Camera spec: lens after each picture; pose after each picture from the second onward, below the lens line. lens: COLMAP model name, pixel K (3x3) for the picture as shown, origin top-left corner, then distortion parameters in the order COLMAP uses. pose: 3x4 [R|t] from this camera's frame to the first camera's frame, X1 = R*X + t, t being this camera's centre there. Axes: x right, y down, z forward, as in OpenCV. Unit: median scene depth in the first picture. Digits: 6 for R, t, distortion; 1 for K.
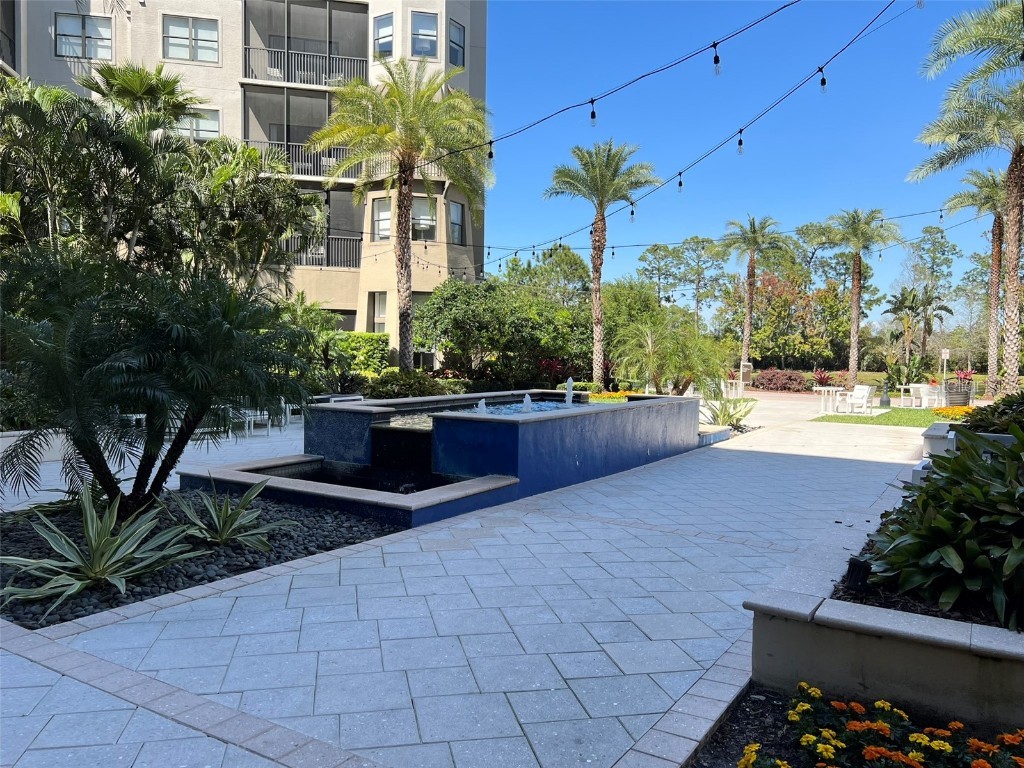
lens RADIAL K [[771.6, 0, 514.2], [0, 771.6, 383.4], [0, 0, 1]] dist [0.073683, -0.087225]
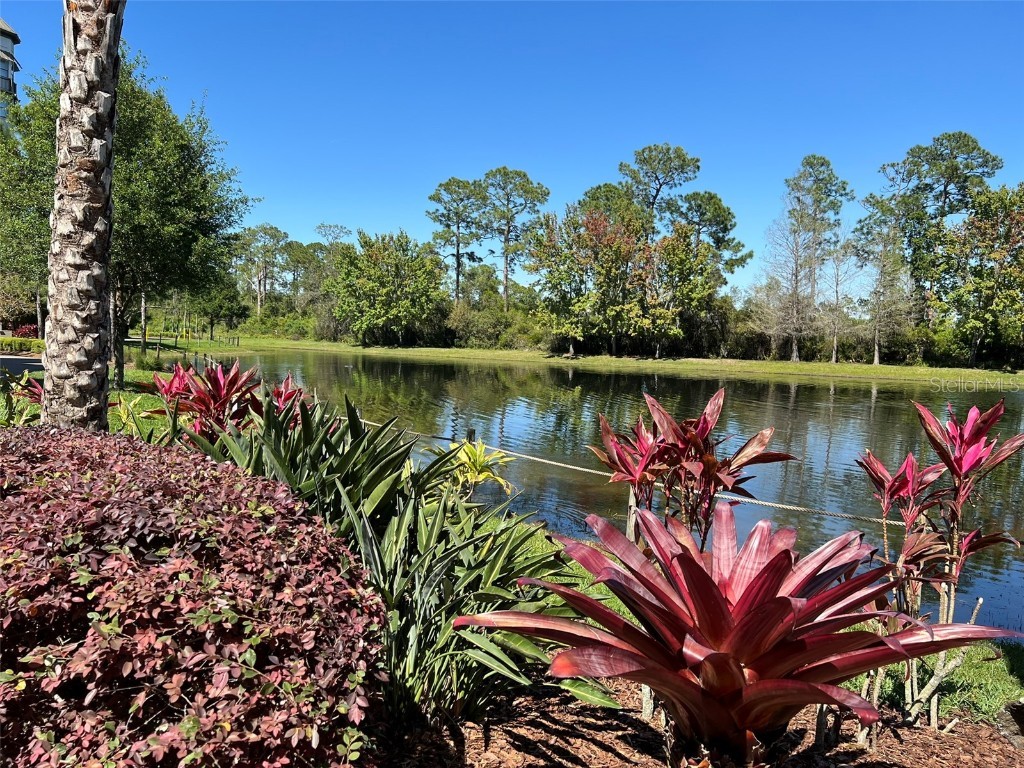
lens RADIAL K [[771.6, 0, 510.8], [0, 771.6, 385.9], [0, 0, 1]] dist [0.073683, -0.087225]
pose [[0.984382, 0.000483, 0.176043, 0.136608], [-0.005396, 0.999609, 0.027432, -0.008928], [-0.175961, -0.027954, 0.984000, 0.346021]]
